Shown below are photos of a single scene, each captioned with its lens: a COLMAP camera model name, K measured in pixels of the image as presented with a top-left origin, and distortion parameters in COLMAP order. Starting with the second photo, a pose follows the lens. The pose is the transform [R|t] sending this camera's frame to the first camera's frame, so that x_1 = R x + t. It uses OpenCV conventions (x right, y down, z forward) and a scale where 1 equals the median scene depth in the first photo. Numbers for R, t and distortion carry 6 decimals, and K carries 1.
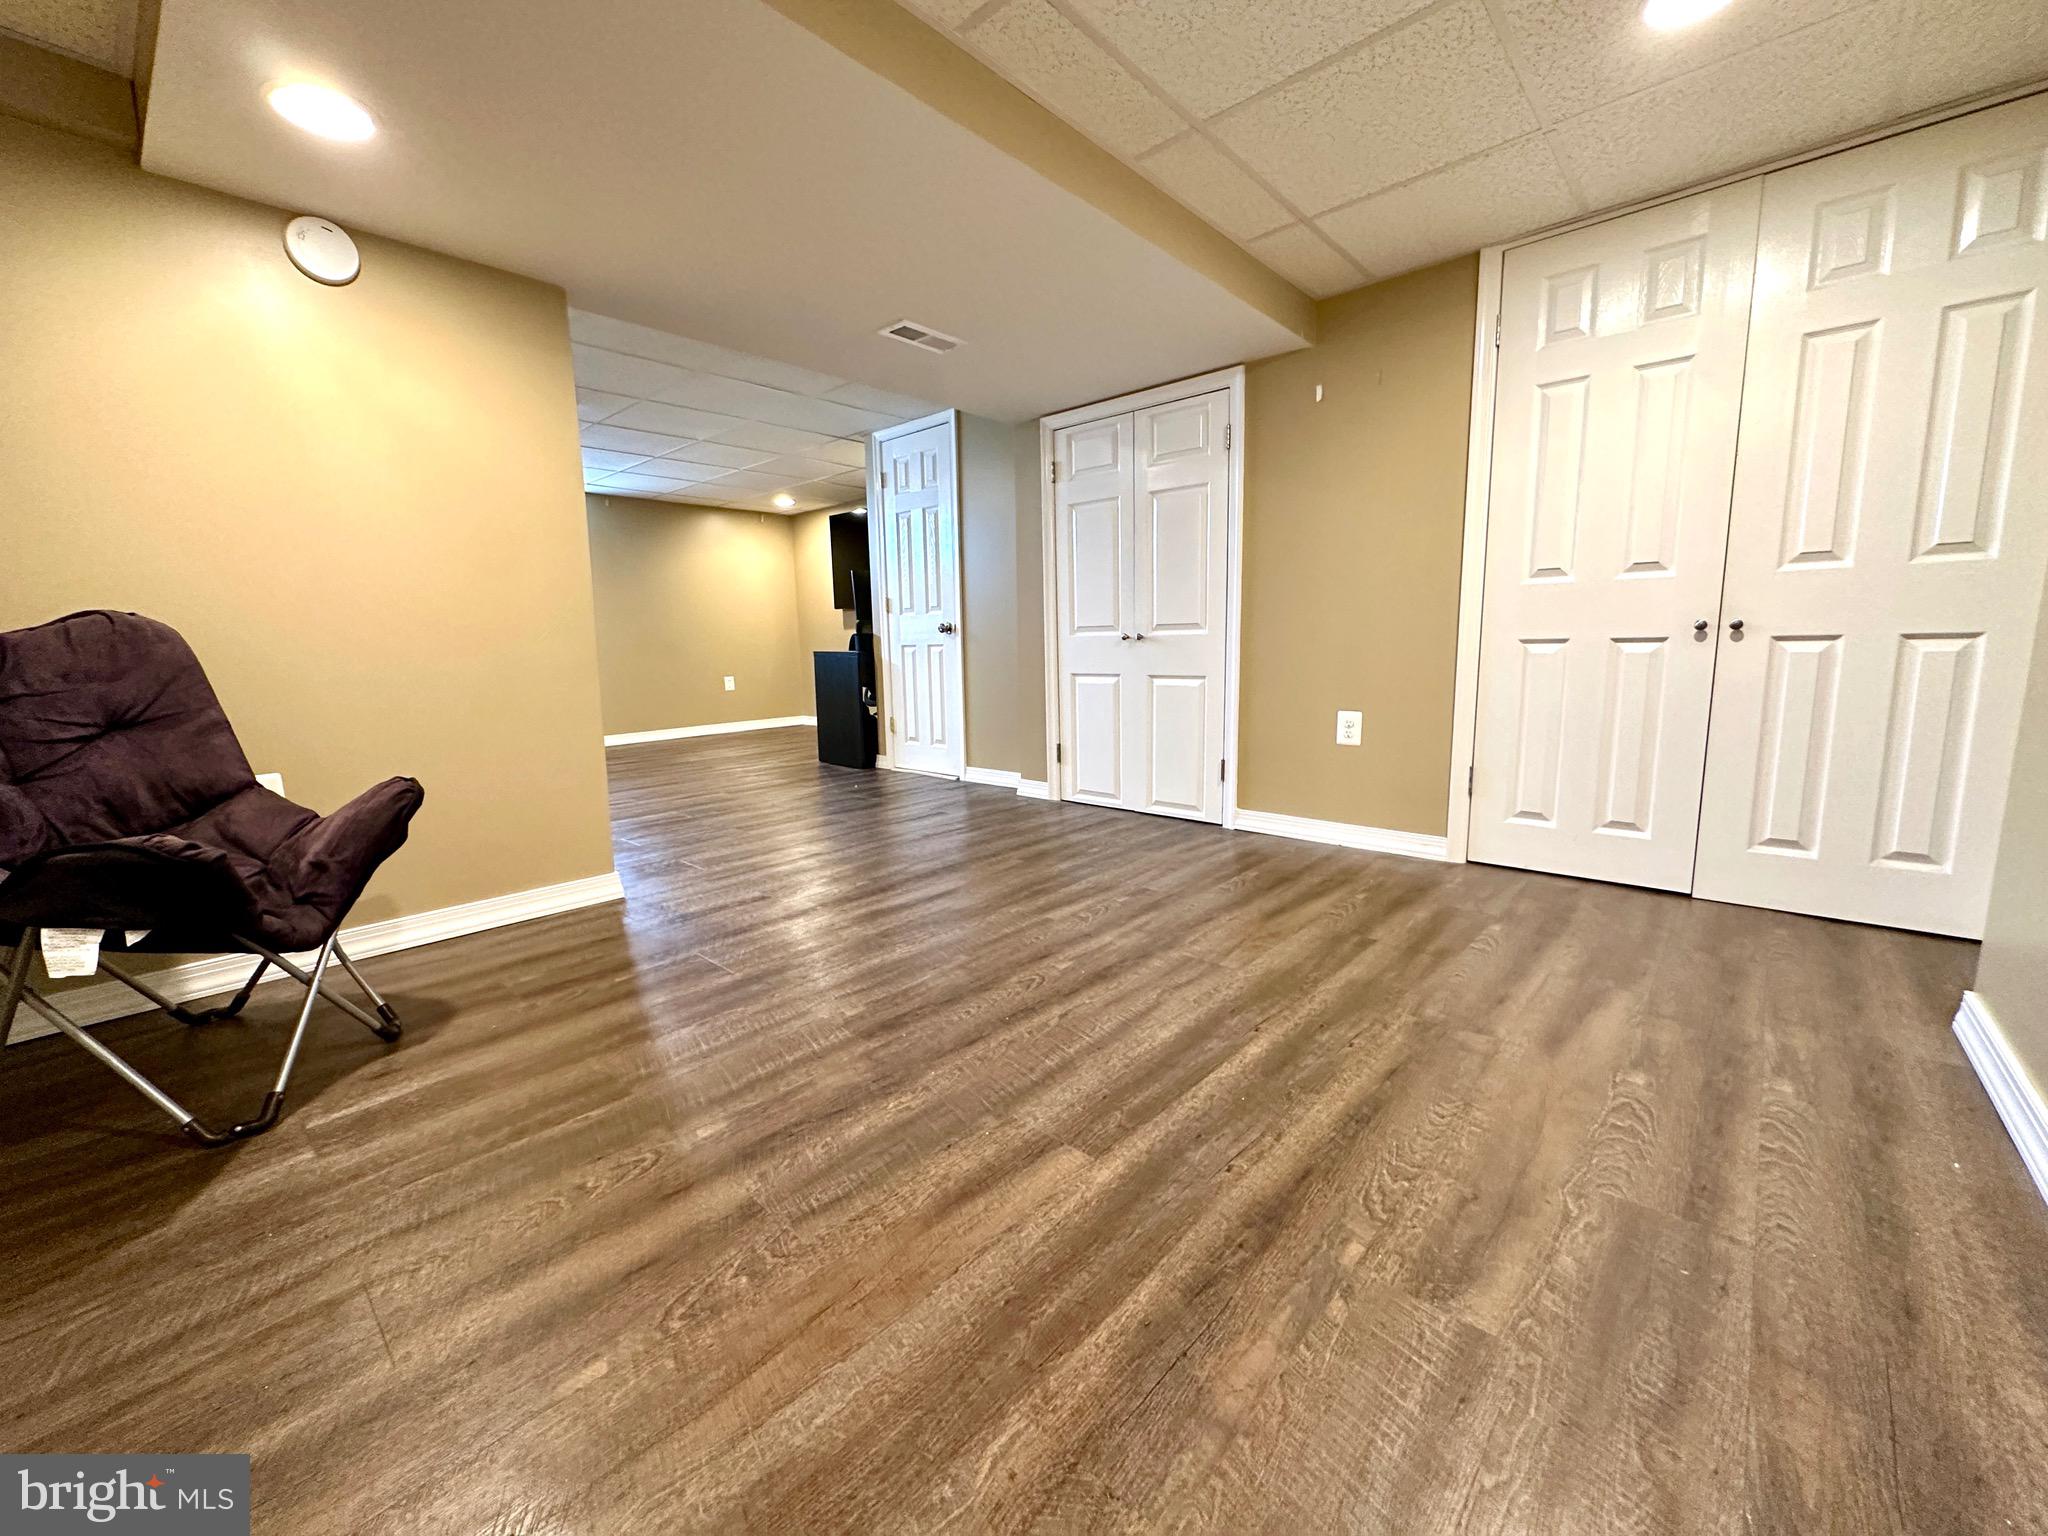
lens RADIAL K [[827.0, 0, 1027.2], [0, 827.0, 764.3], [0, 0, 1]] dist [0.000082, 0.000102]
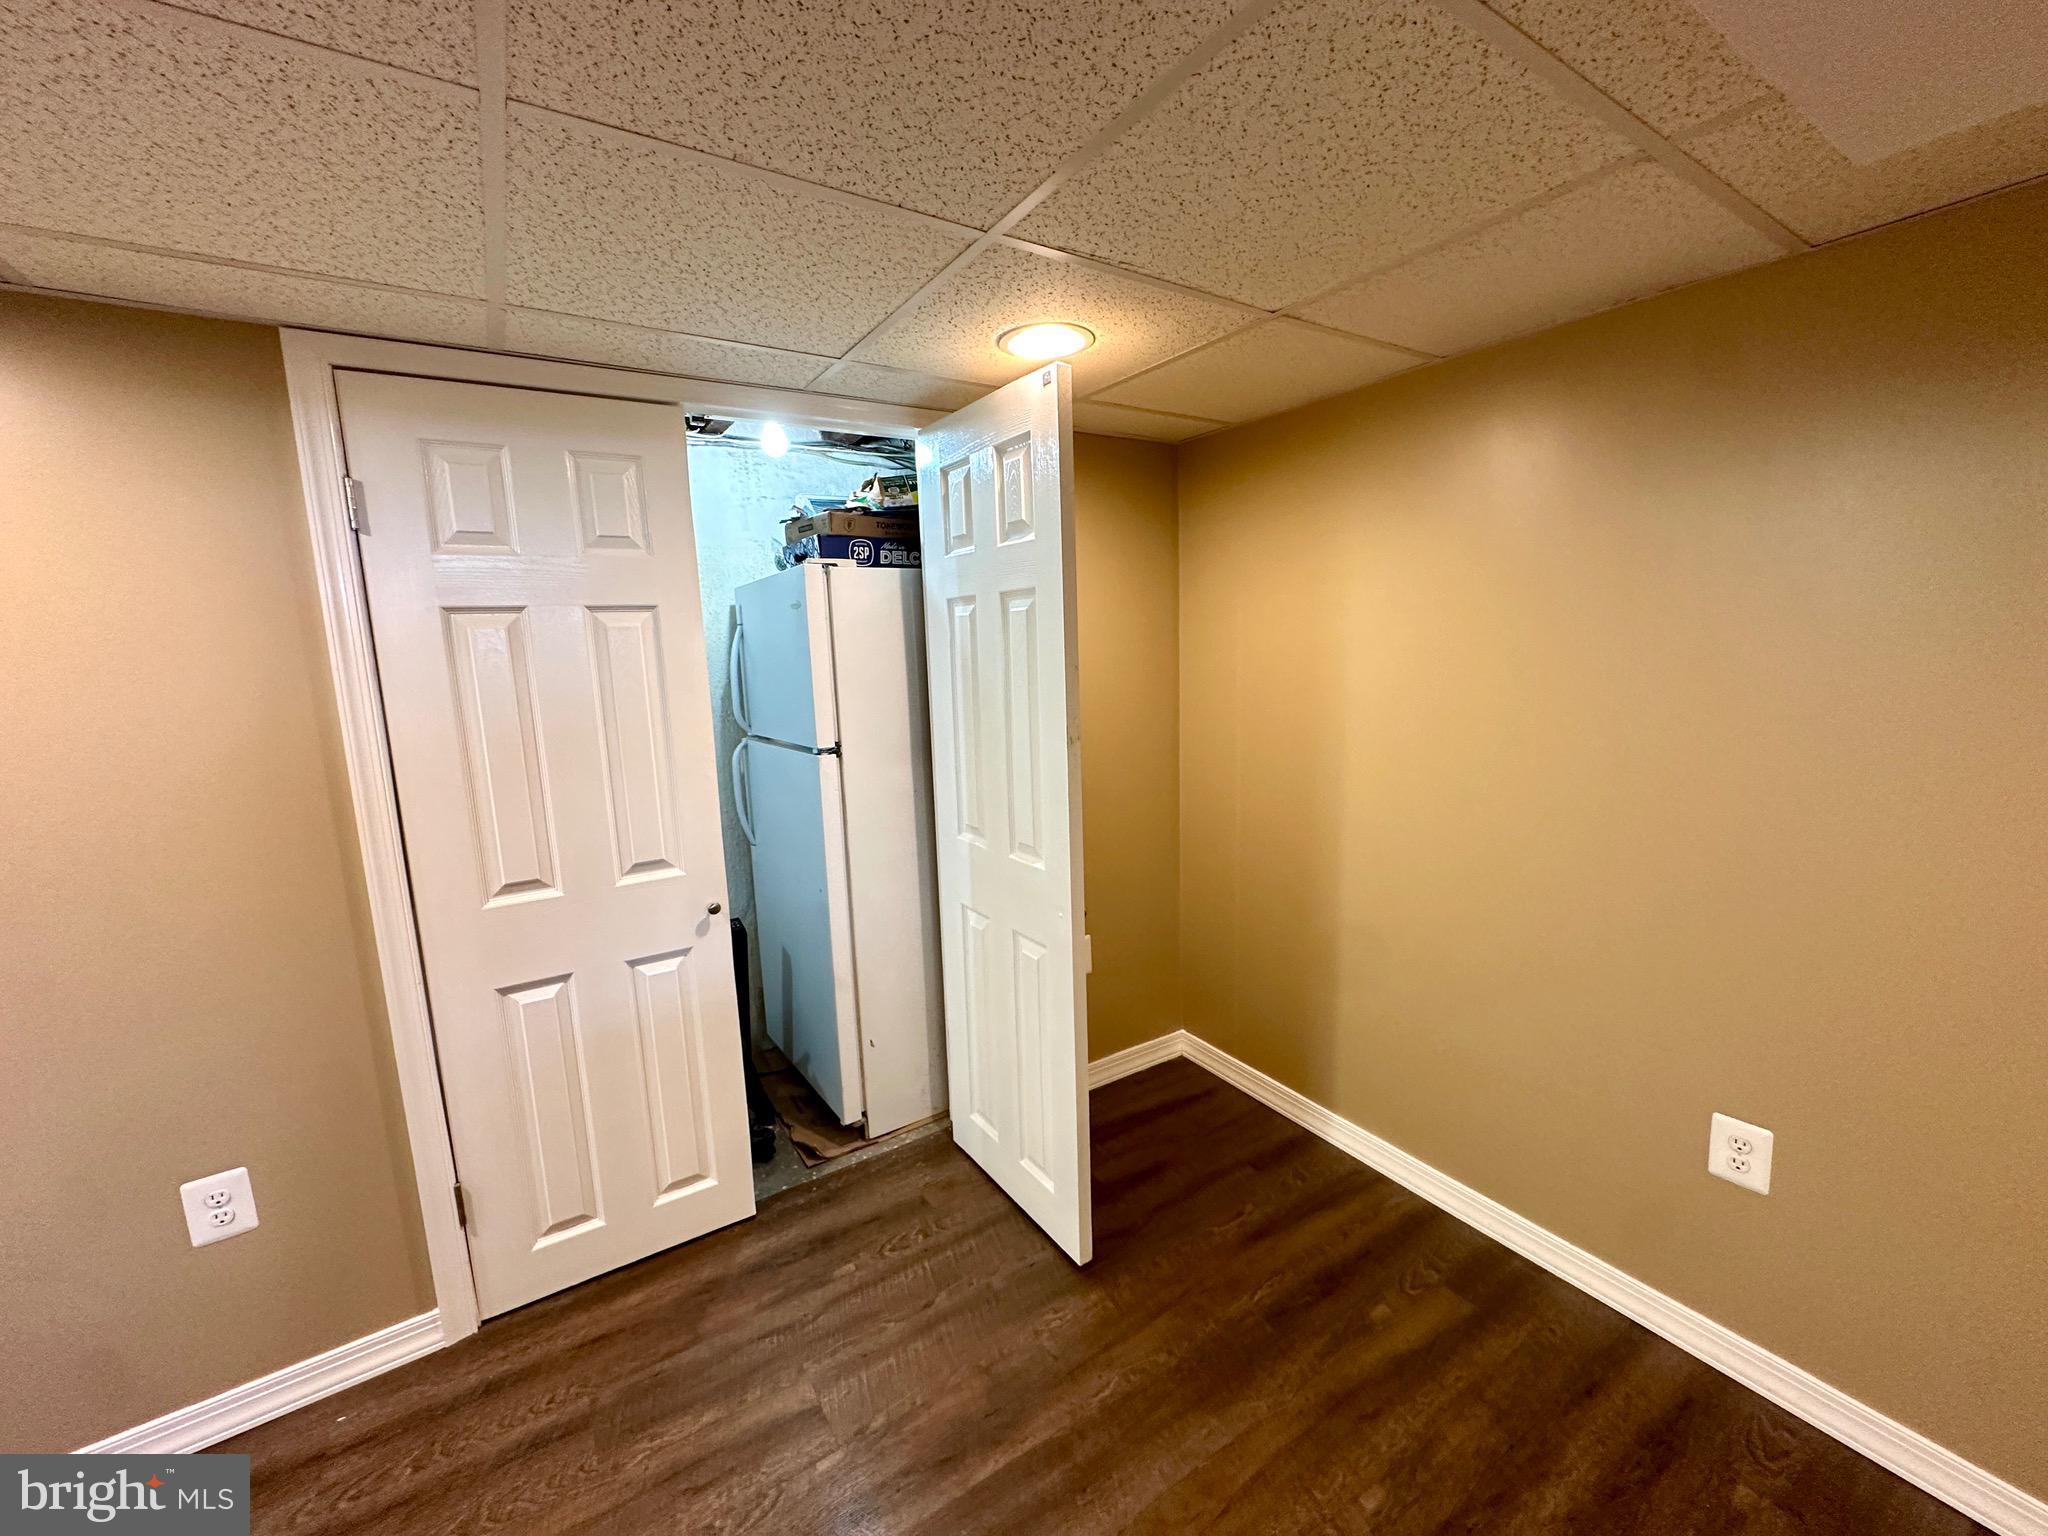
lens RADIAL K [[827.0, 0, 1027.2], [0, 827.0, 764.3], [0, 0, 1]] dist [0.000082, 0.000102]
pose [[-0.966166, 0.013531, 0.257567, -0.178411], [0.088862, 0.954945, 0.283165, -0.531938], [-0.242131, 0.296473, -0.923838, 1.137864]]
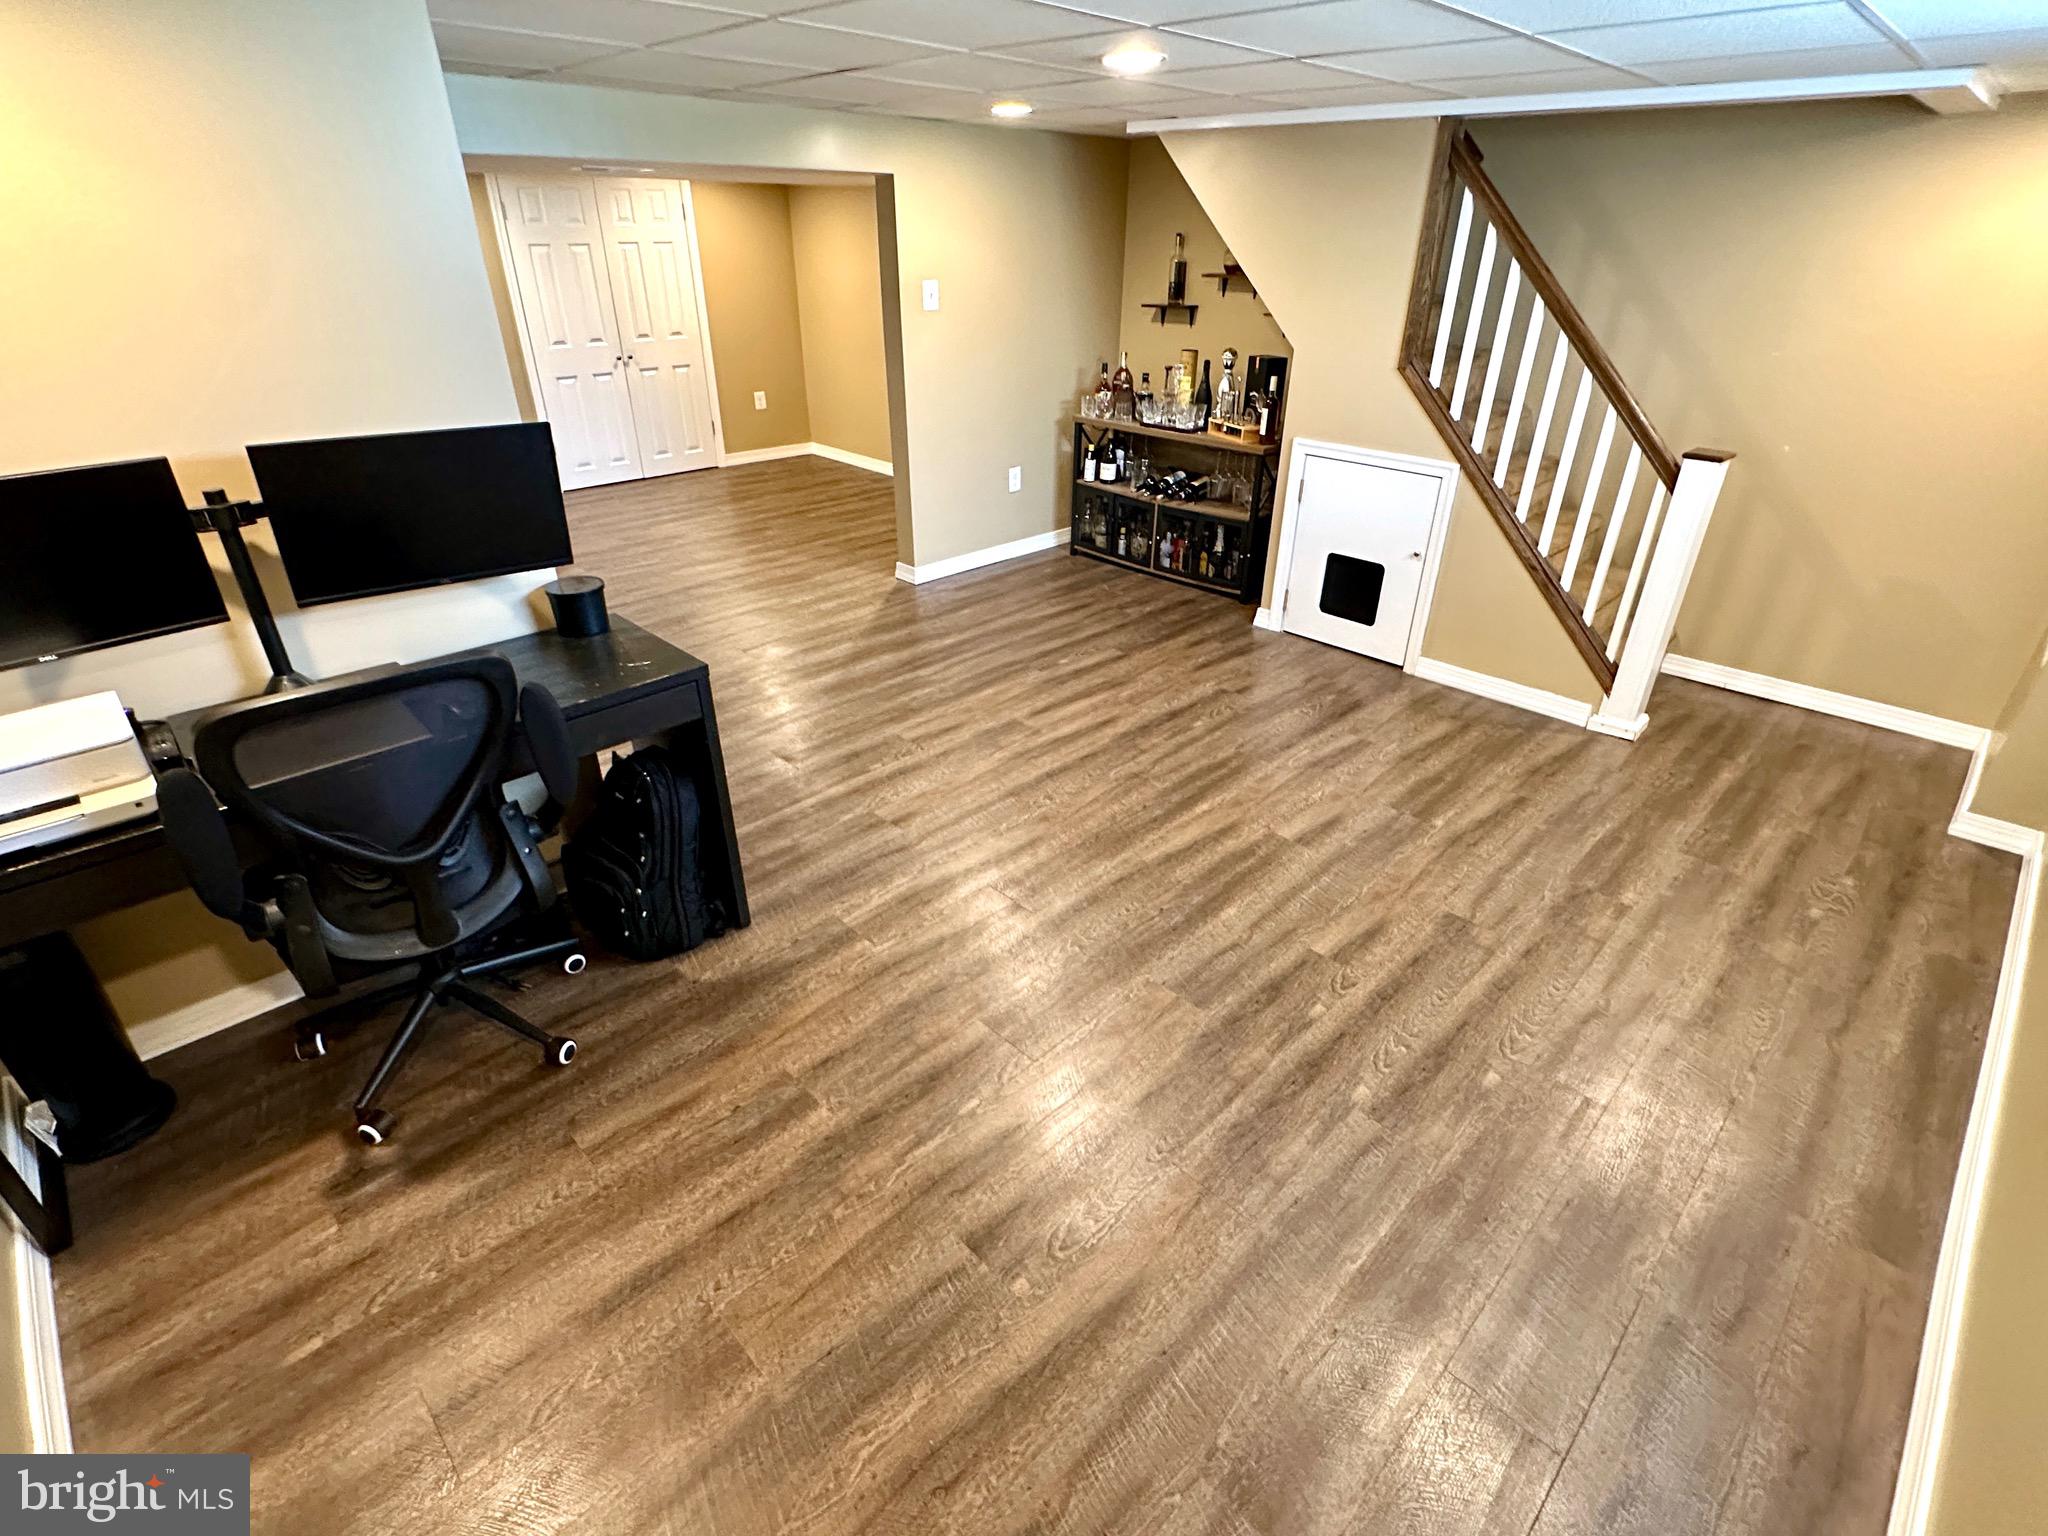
lens RADIAL K [[982.6, 0, 1019.3], [0, 982.6, 762.9], [0, 0, 1]] dist [-0.002256, 0.000418]
pose [[-0.998361, -0.013743, 0.055561, -1.295712], [0.022541, 0.797880, 0.602394, -1.094842], [-0.052609, 0.602659, -0.796263, 4.231768]]
